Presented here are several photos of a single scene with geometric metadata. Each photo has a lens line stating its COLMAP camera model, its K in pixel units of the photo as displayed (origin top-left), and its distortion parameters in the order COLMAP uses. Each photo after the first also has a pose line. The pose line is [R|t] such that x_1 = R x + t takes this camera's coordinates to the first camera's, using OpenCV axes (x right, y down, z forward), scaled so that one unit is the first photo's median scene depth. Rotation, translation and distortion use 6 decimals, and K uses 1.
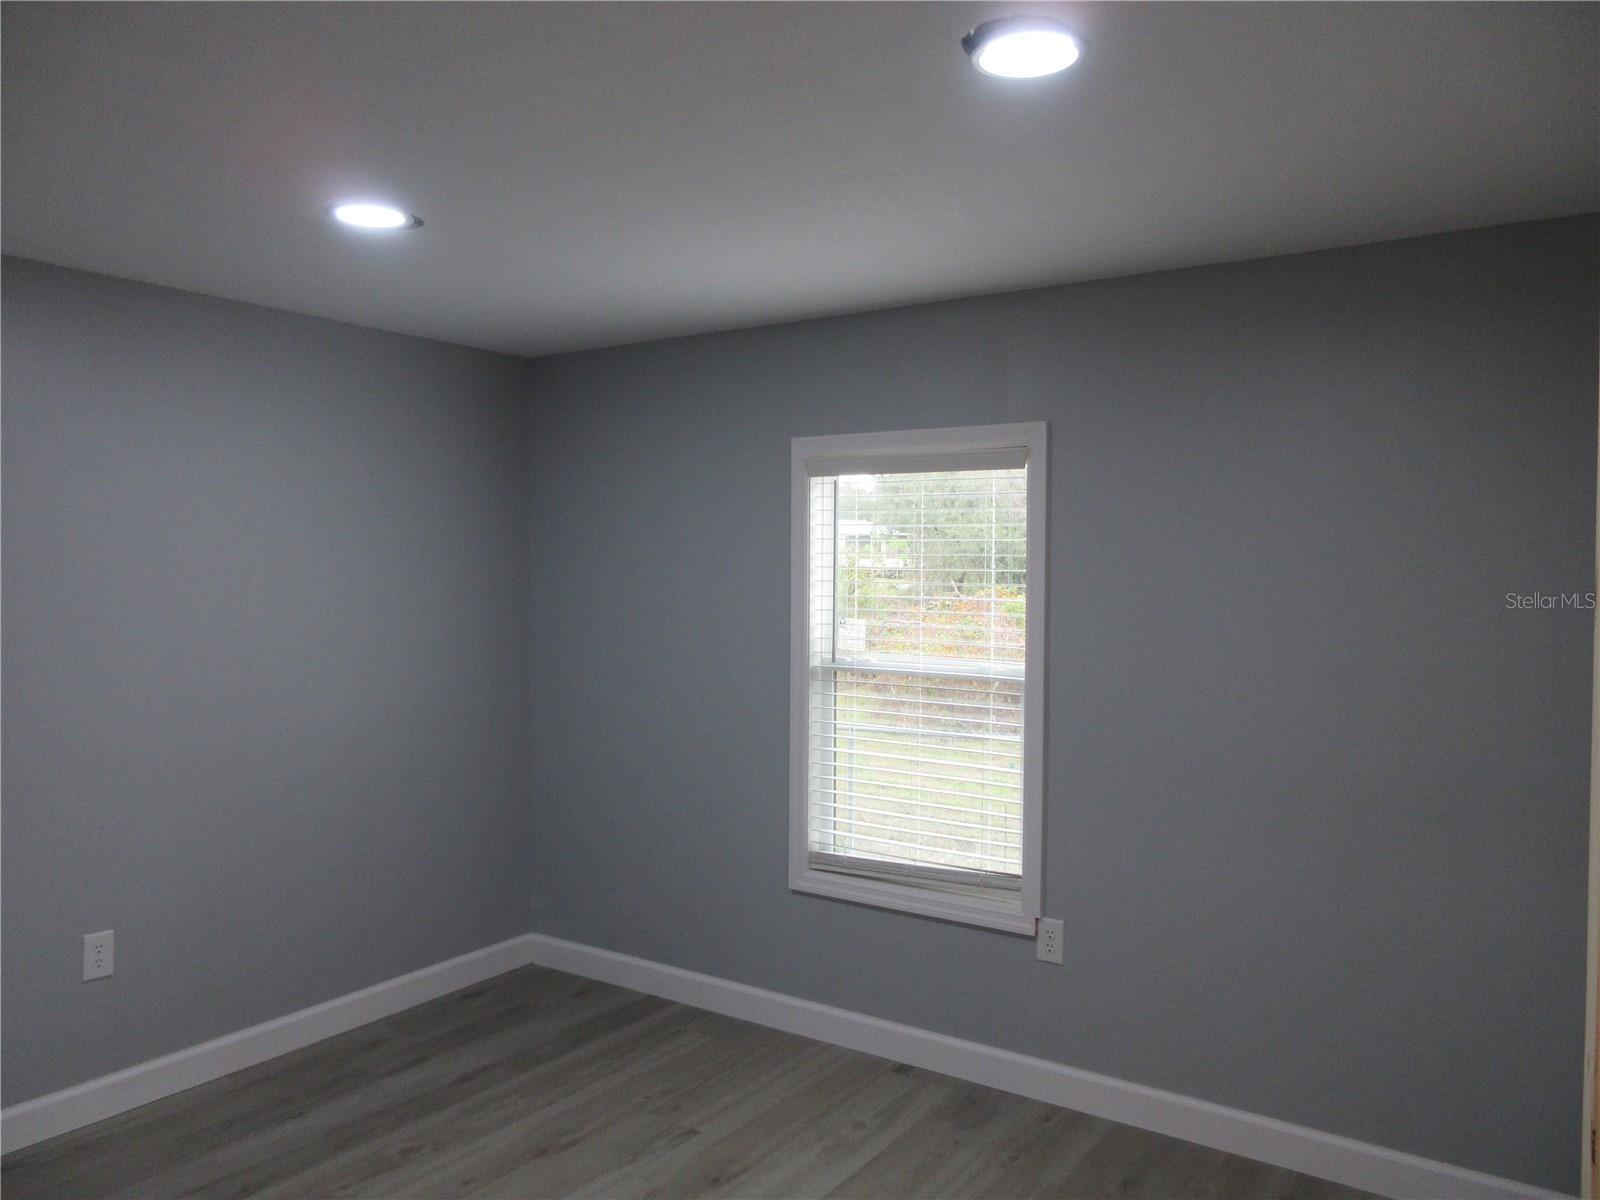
lens RADIAL K [[1179.3, 0, 802.6], [0, 1179.3, 593.7], [0, 0, 1]] dist [-0.007256, 0.002324]
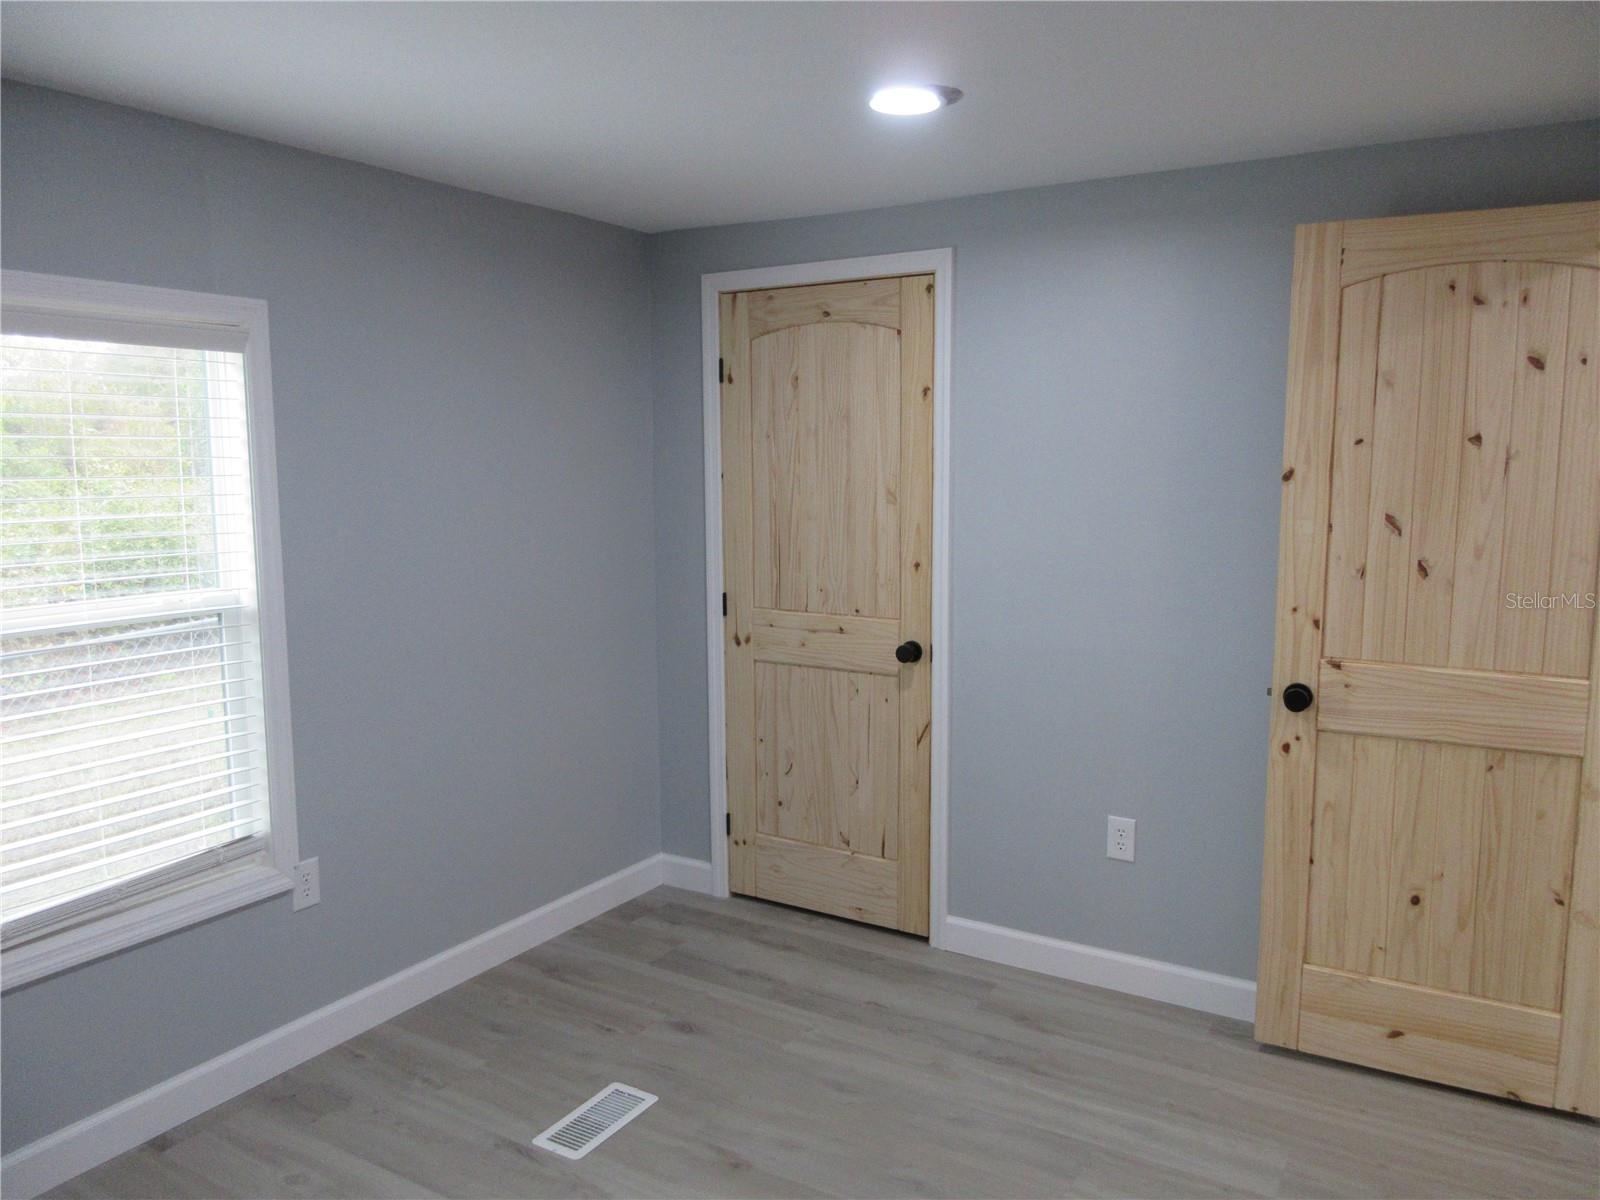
lens RADIAL K [[1179.3, 0, 802.6], [0, 1179.3, 593.7], [0, 0, 1]] dist [-0.007256, 0.002324]
pose [[-0.045739, -0.130430, 0.990402, -0.670945], [0.027267, 0.990907, 0.131756, -0.036517], [-0.998581, 0.033032, -0.041767, 0.641802]]
